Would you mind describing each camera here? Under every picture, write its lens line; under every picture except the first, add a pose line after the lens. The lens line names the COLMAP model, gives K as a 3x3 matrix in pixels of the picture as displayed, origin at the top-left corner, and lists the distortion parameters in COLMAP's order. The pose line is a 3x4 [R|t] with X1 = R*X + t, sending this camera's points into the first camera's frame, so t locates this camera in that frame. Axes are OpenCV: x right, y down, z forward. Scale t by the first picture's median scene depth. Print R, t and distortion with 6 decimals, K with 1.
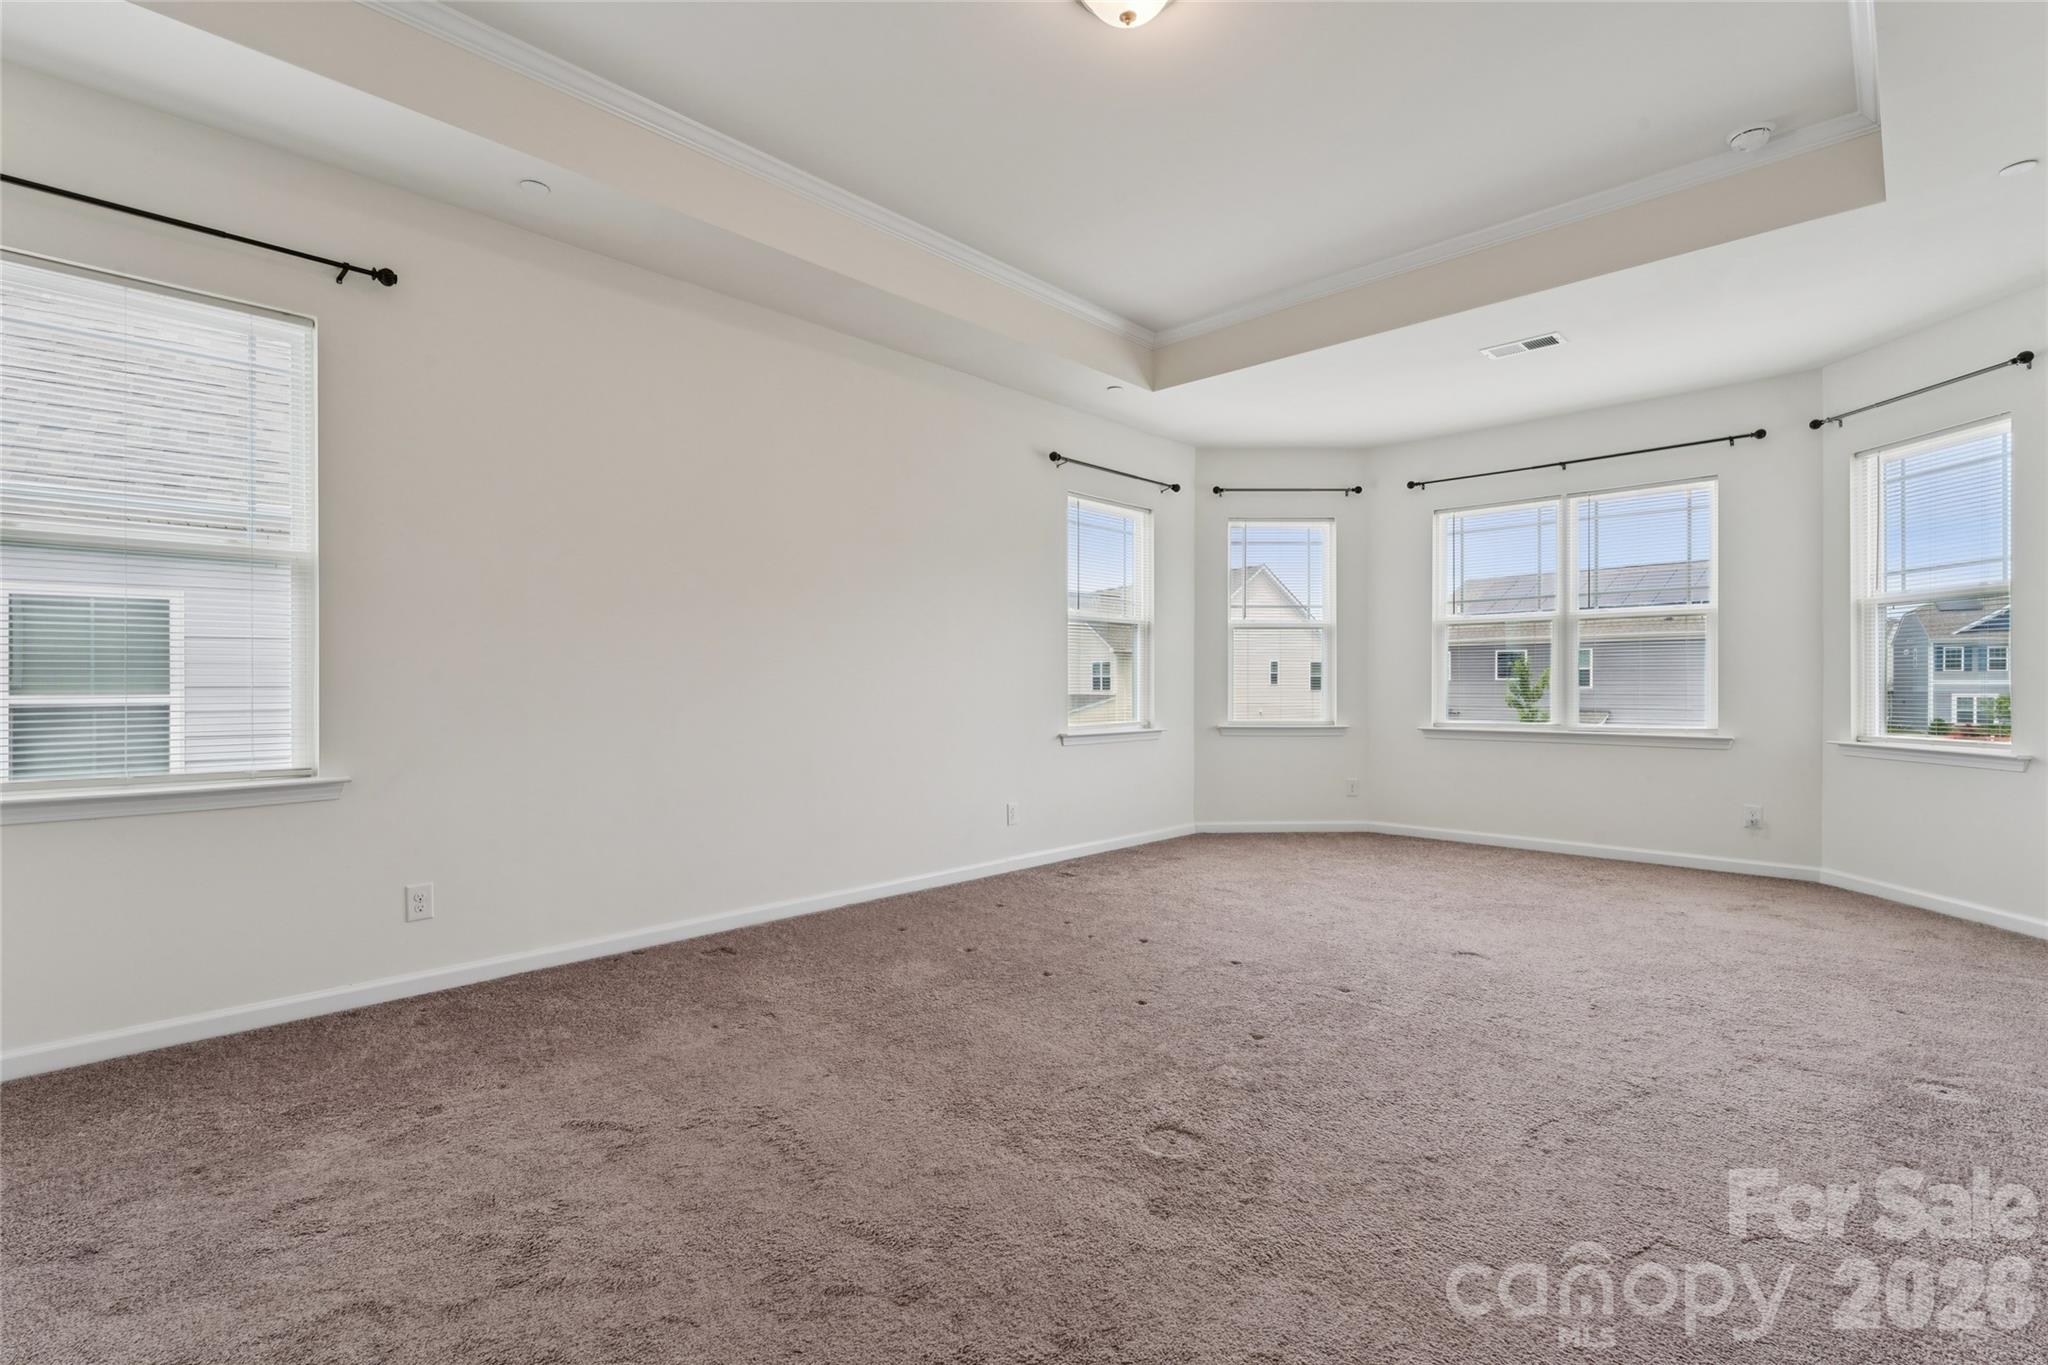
lens RADIAL K [[929.2, 0, 1019.4], [0, 929.2, 687.8], [0, 0, 1]] dist [-0.002214, -0.000185]
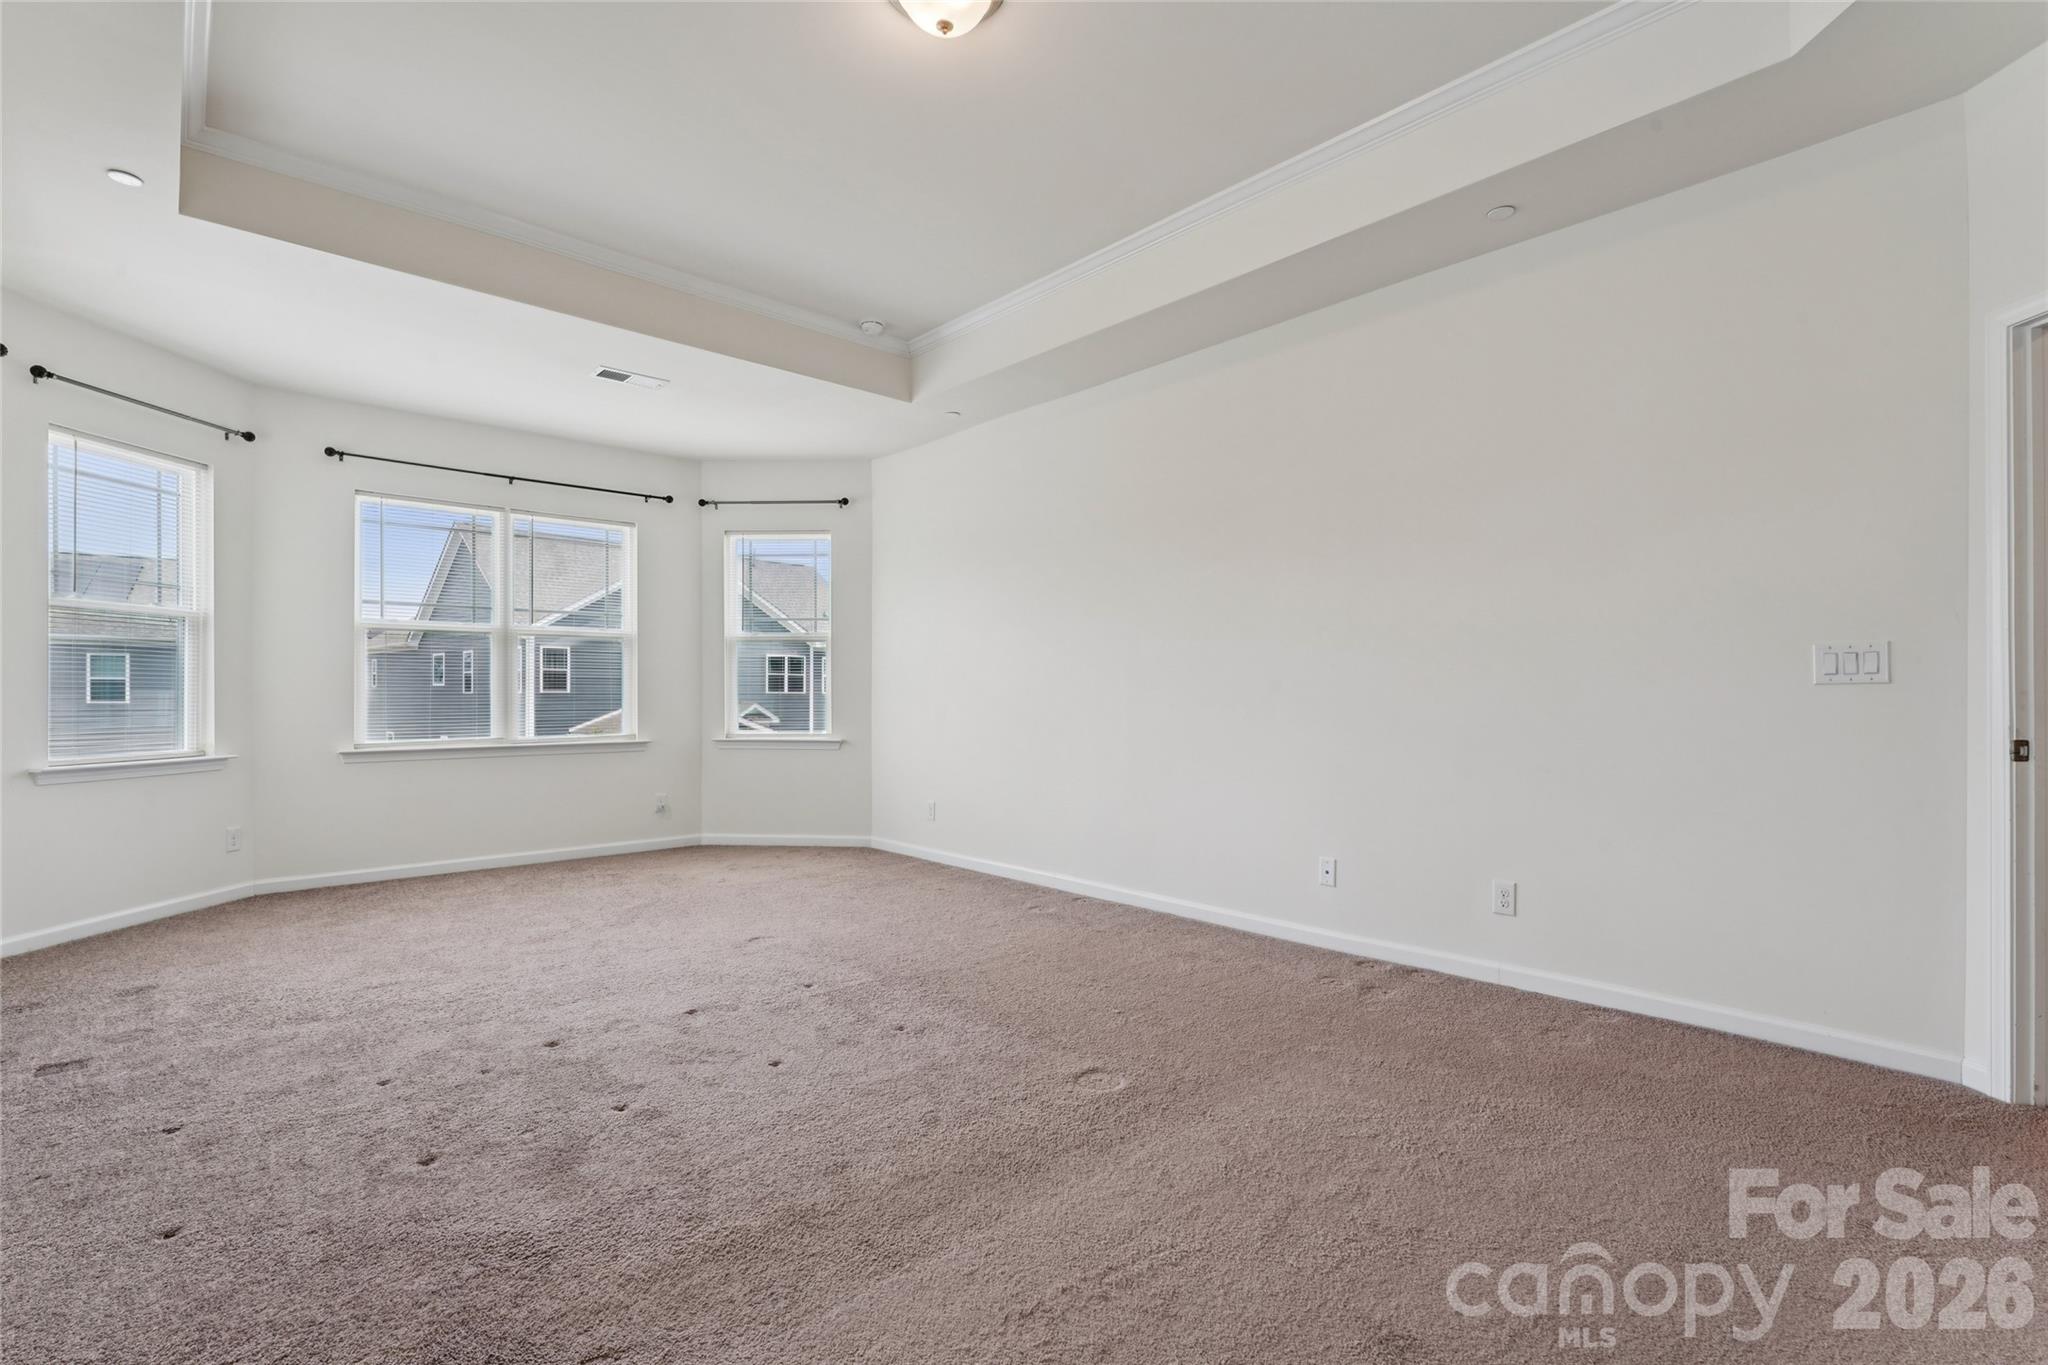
lens RADIAL K [[929.2, 0, 1029.8], [0, 929.2, 686.5], [0, 0, 1]] dist [-0.002214, -0.000185]
pose [[0.062375, 0.011967, 0.997981, -0.470970], [0.009339, 0.999877, -0.012574, 0.002607], [-0.998009, 0.010104, 0.062256, 0.469419]]
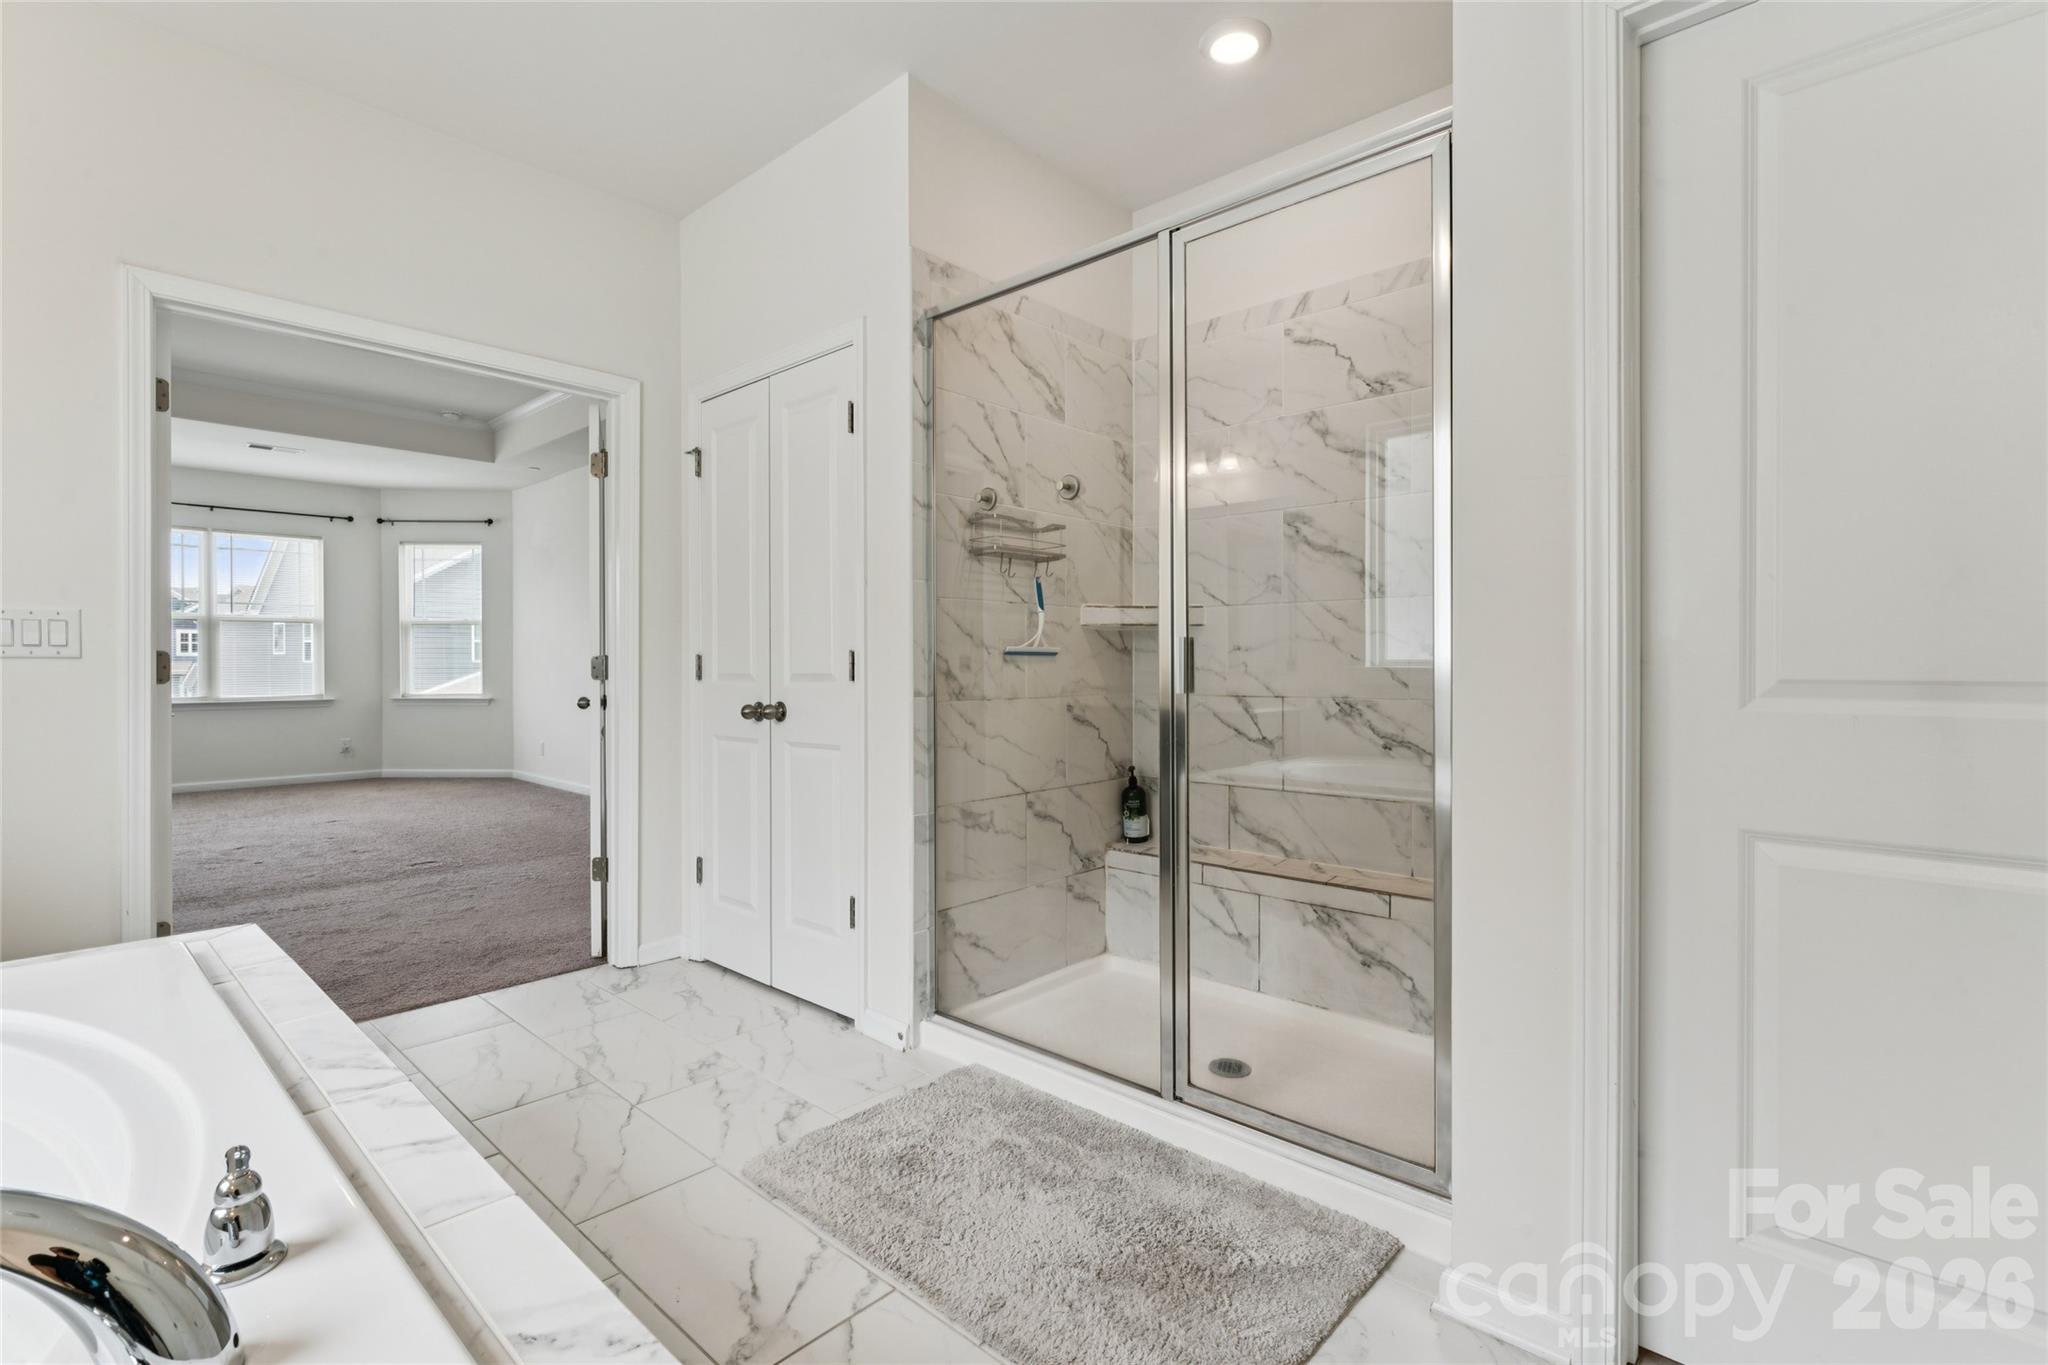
lens RADIAL K [[929.2, 0, 1027.0], [0, 929.2, 670.9], [0, 0, 1]] dist [-0.002214, -0.000185]
pose [[-0.026956, -0.001930, 0.999635, -1.012539], [0.010429, 0.999943, 0.002212, 0.014001], [-0.999582, 0.010485, -0.026935, -0.204849]]
